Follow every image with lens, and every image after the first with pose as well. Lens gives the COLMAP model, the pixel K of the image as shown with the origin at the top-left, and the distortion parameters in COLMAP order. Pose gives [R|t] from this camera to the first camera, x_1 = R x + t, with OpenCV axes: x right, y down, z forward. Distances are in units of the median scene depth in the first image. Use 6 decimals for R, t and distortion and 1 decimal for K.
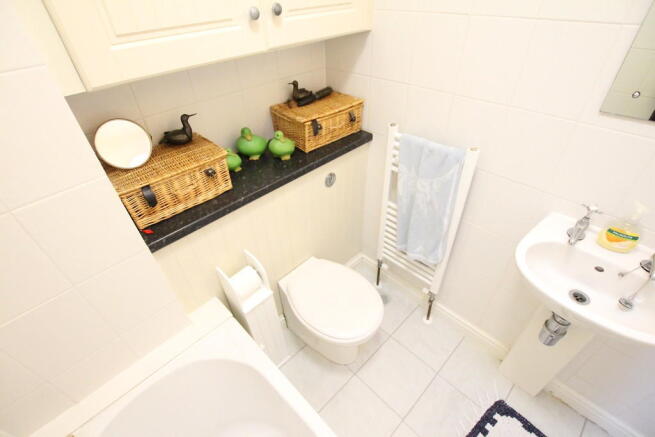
lens RADIAL K [[314.3, 0, 327.5], [0, 314.3, 218.5], [0, 0, 1]] dist [0.002893, 0.000993]
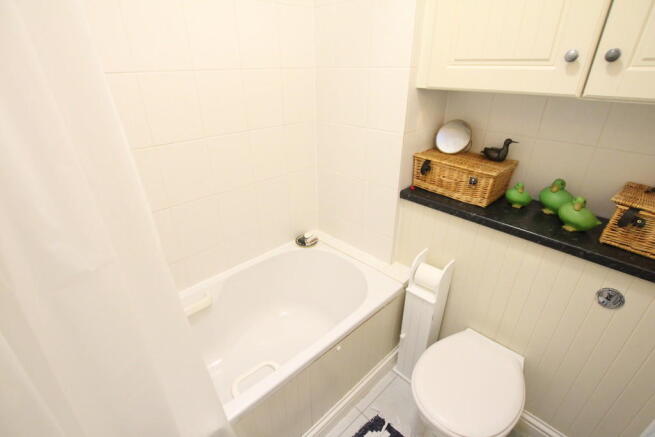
lens RADIAL K [[306.8, 0, 327.5], [0, 306.8, 218.5], [0, 0, 1]] dist [0.001389, 0.000324]
pose [[-0.000479, 0.496197, -0.868210, 0.685728], [-0.628447, 0.675190, 0.386230, -0.151985], [0.777853, 0.545808, 0.311510, 0.295510]]
